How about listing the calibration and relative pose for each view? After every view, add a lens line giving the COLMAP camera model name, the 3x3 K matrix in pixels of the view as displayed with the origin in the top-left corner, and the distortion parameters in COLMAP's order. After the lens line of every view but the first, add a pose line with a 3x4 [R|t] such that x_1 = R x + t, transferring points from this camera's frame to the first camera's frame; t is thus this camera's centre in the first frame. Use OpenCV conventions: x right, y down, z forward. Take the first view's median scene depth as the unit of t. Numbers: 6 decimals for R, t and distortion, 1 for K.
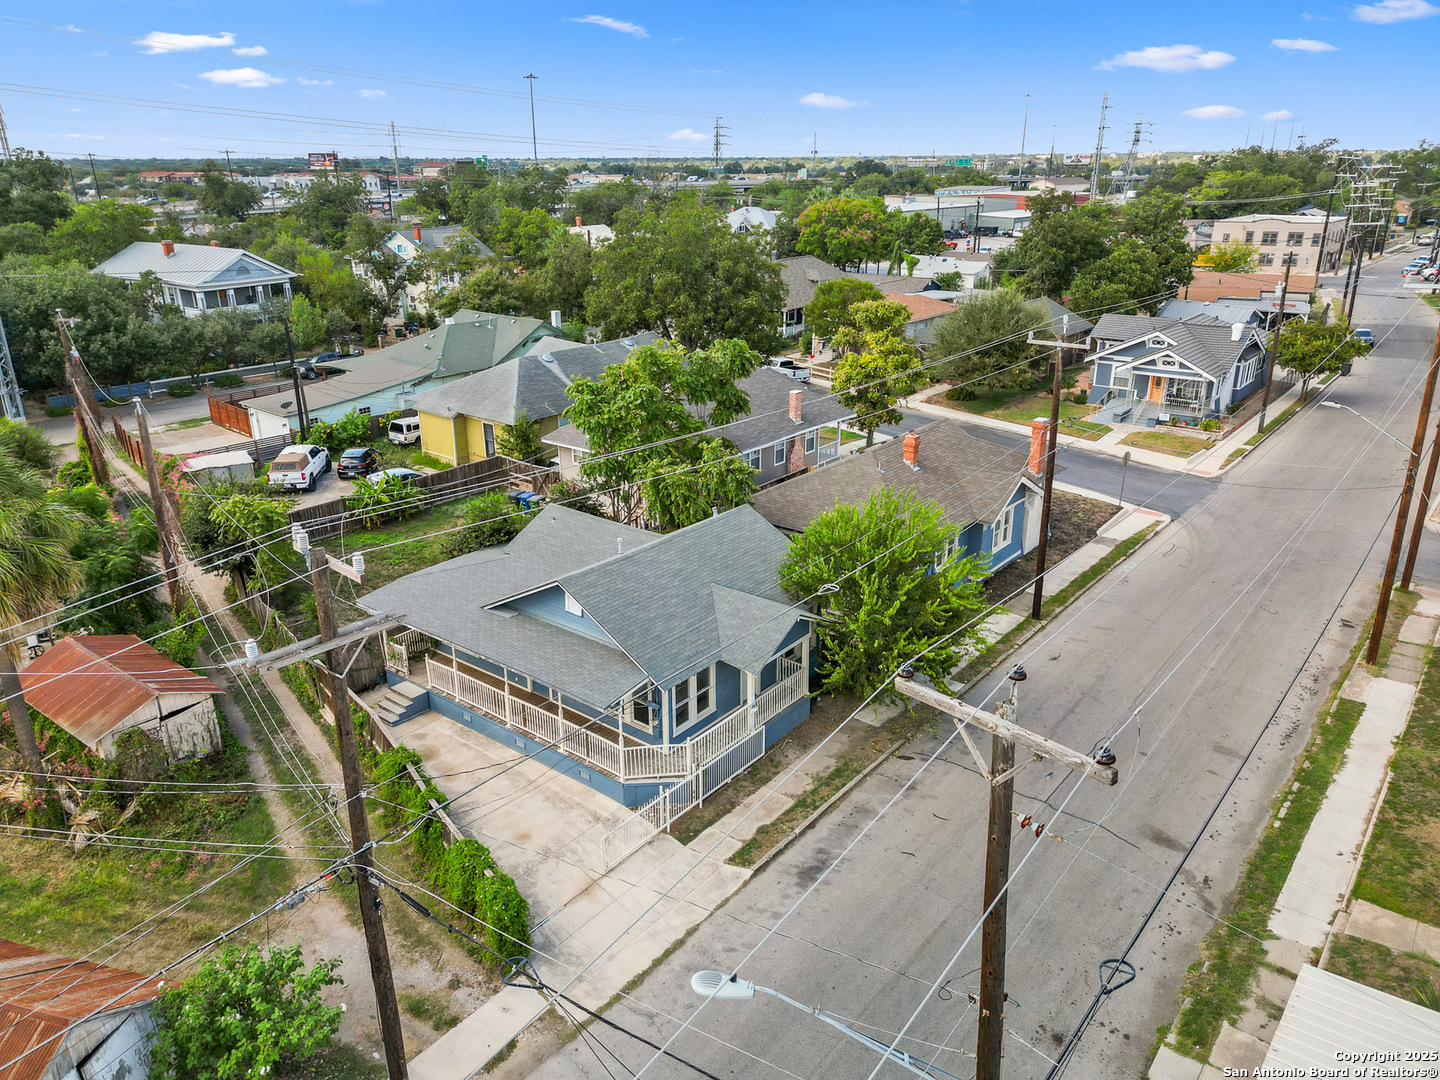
lens RADIAL K [[1019.1, 0, 727.0], [0, 1019.1, 530.9], [0, 0, 1]] dist [0.088097, -0.086658]
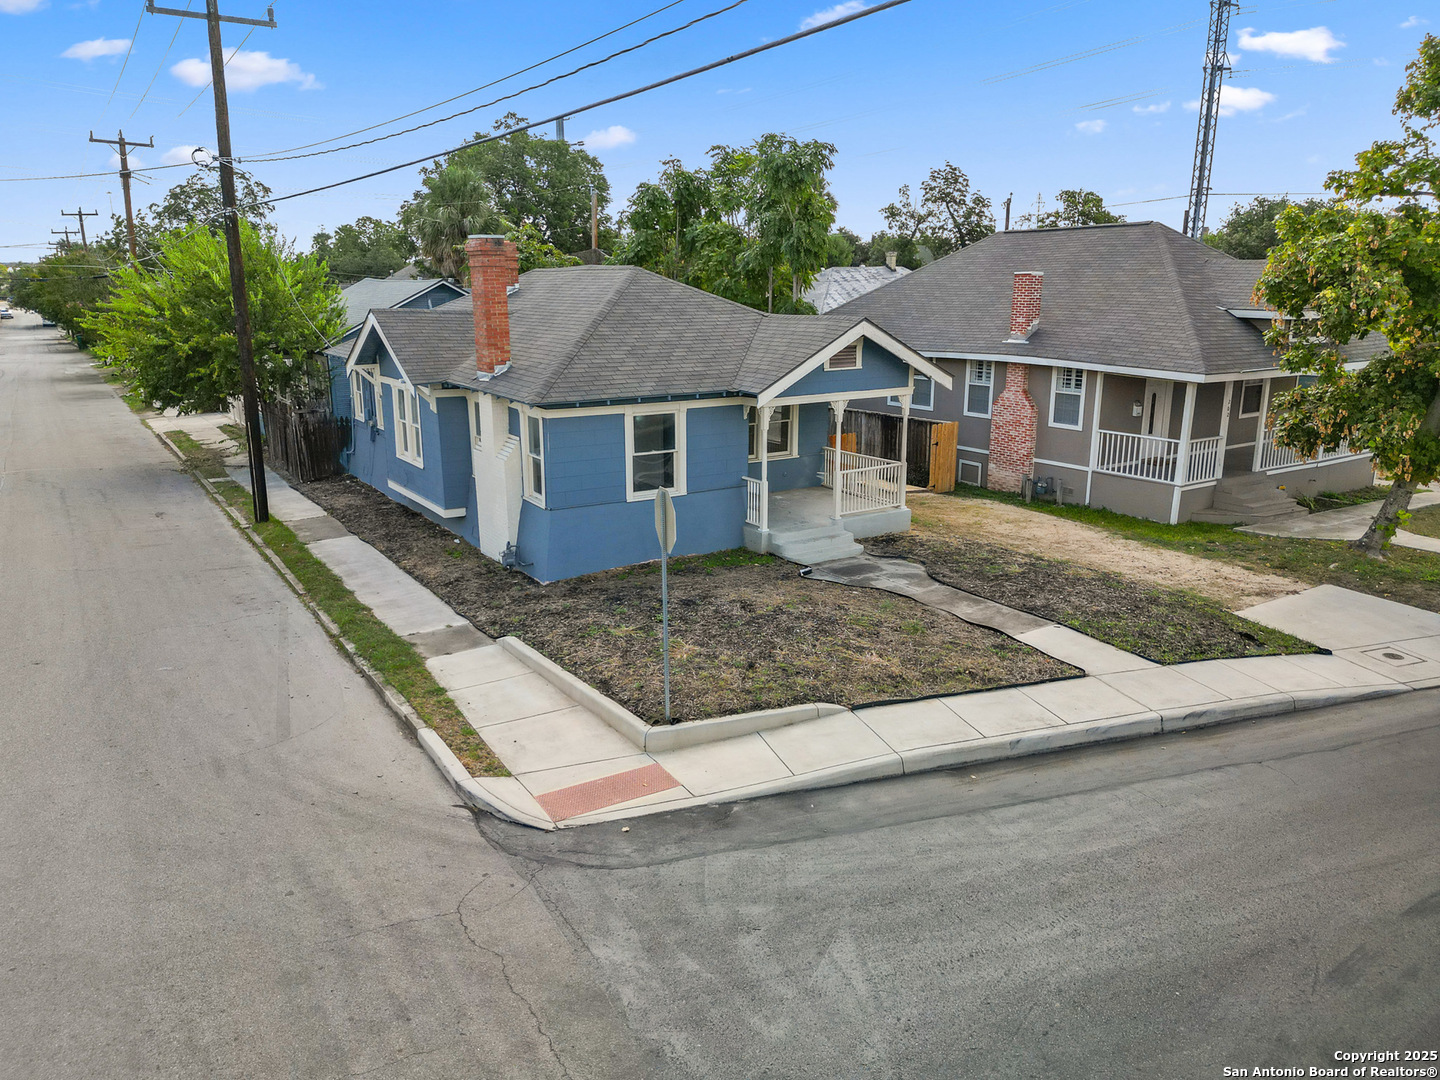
lens RADIAL K [[1019.1, 0, 727.0], [0, 1019.1, 530.9], [0, 0, 1]] dist [0.088097, -0.086658]
pose [[-0.308468, 0.234960, -0.921760, 1.035964], [-0.316612, 0.888403, 0.332412, -0.260586], [0.896997, 0.394379, -0.199652, 1.839170]]
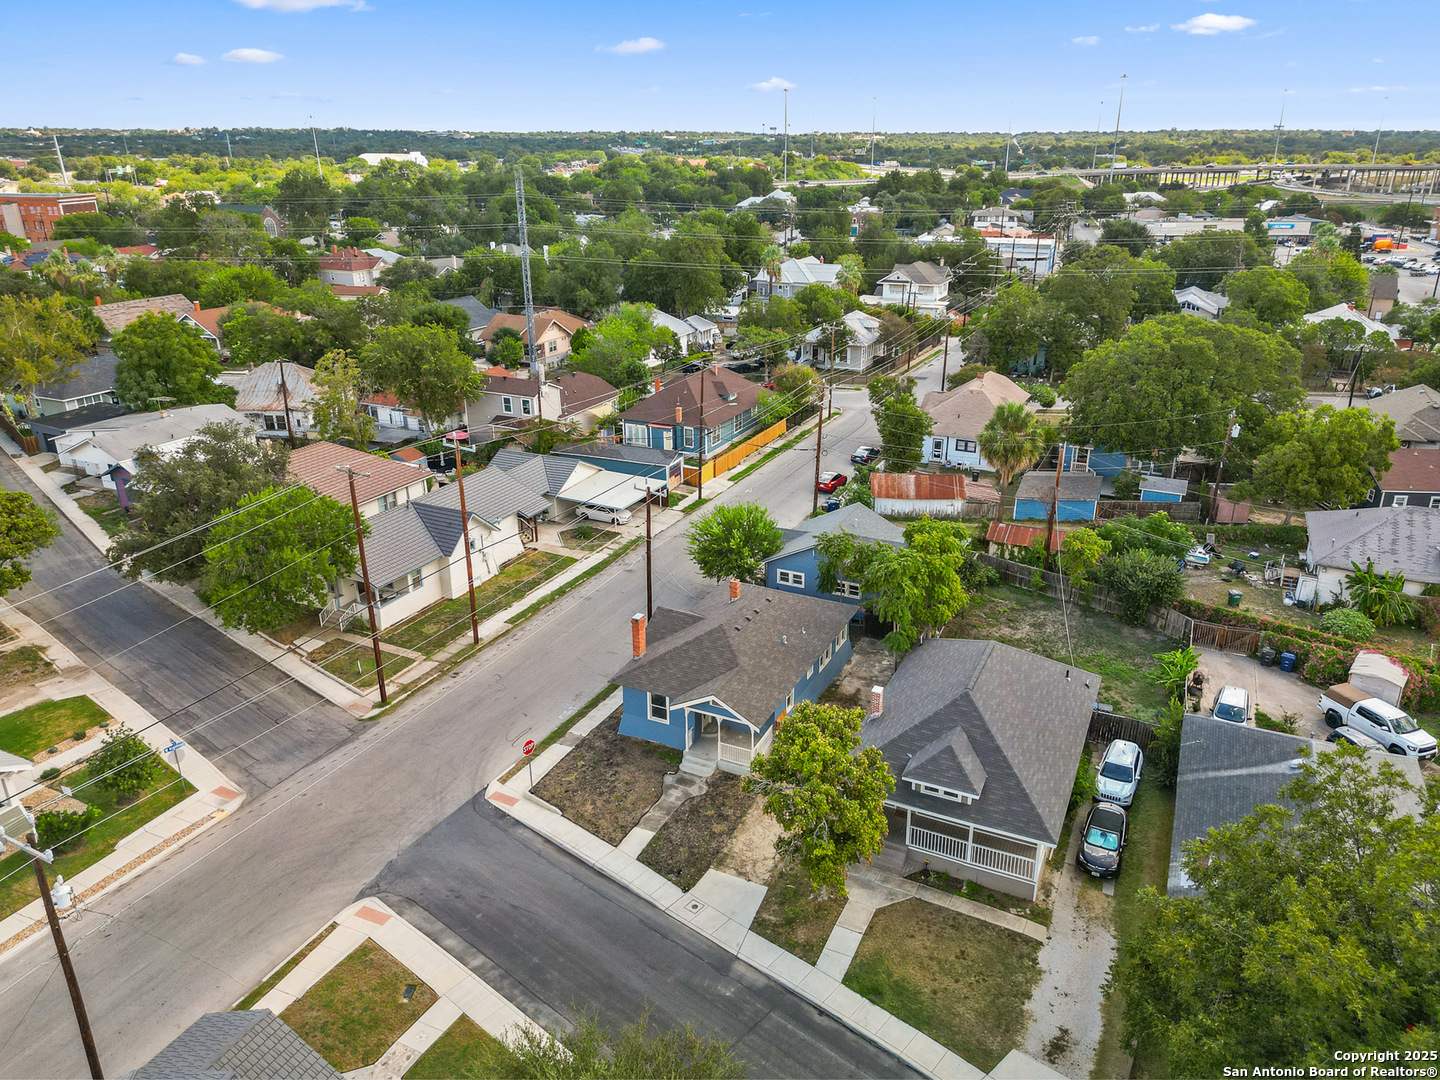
lens RADIAL K [[1019.1, 0, 727.0], [0, 1019.1, 530.9], [0, 0, 1]] dist [0.088097, -0.086658]
pose [[-0.974264, 0.090024, -0.206654, 0.668896], [-0.066825, 0.760224, 0.646215, -1.486187], [0.215279, 0.643394, -0.734643, 2.800626]]
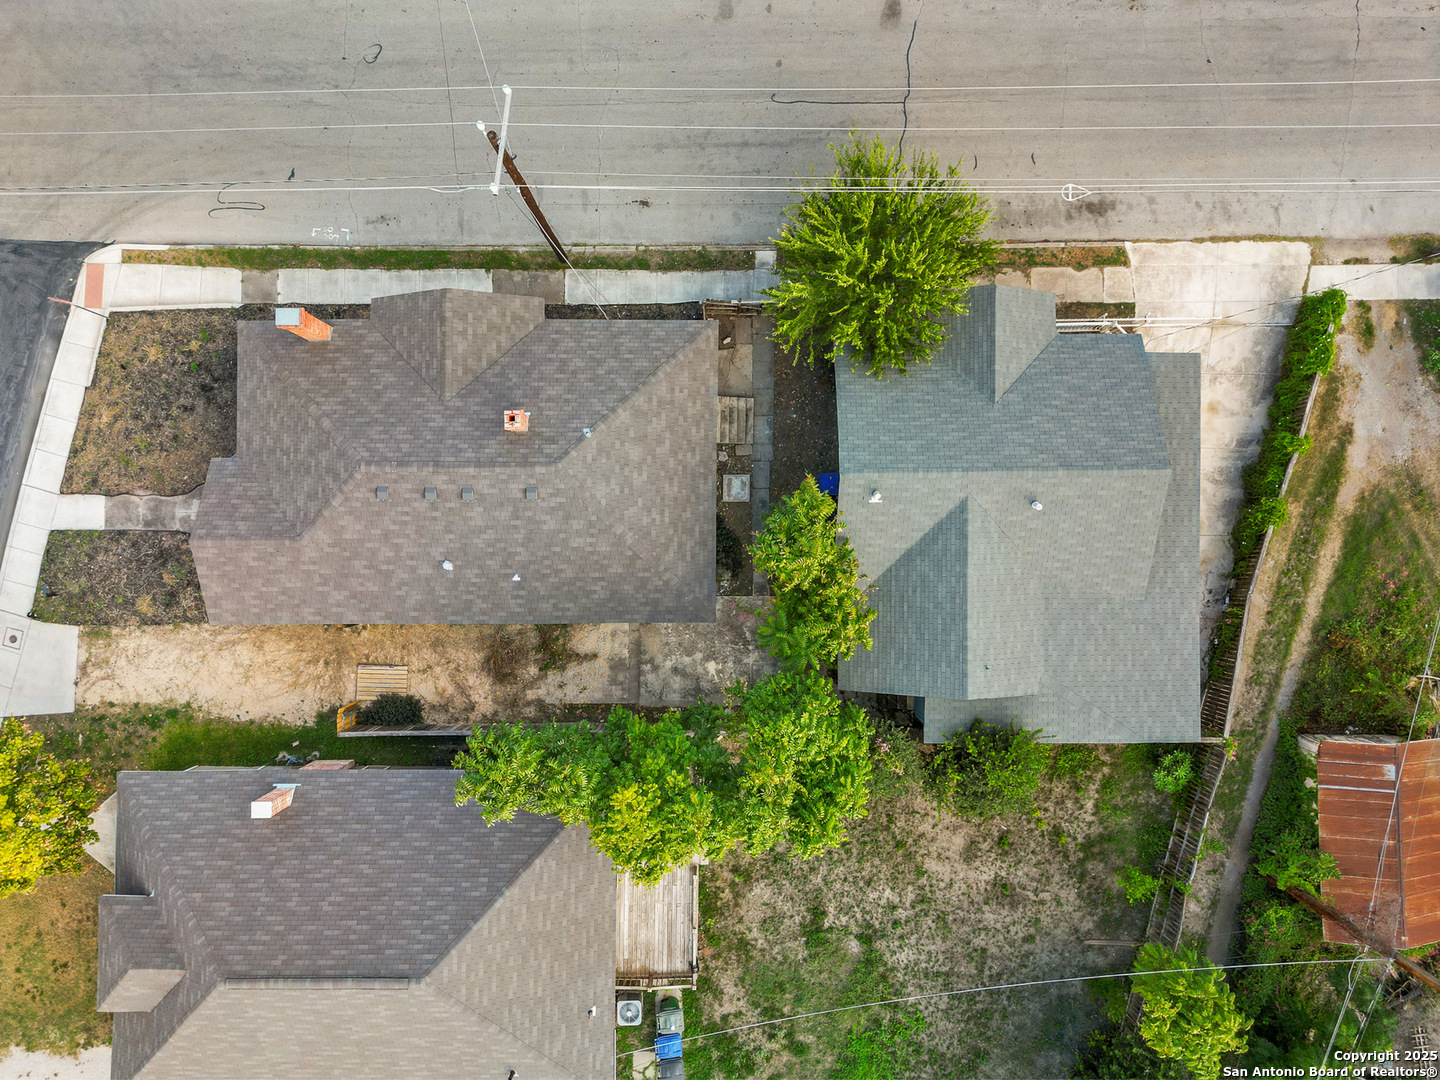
lens RADIAL K [[1019.1, 0, 727.0], [0, 1019.1, 530.9], [0, 0, 1]] dist [0.088097, -0.086658]
pose [[-0.626224, -0.778794, 0.036382, 0.007381], [0.287634, -0.187408, 0.939226, -0.985192], [-0.724645, 0.598630, 0.341367, 1.003568]]
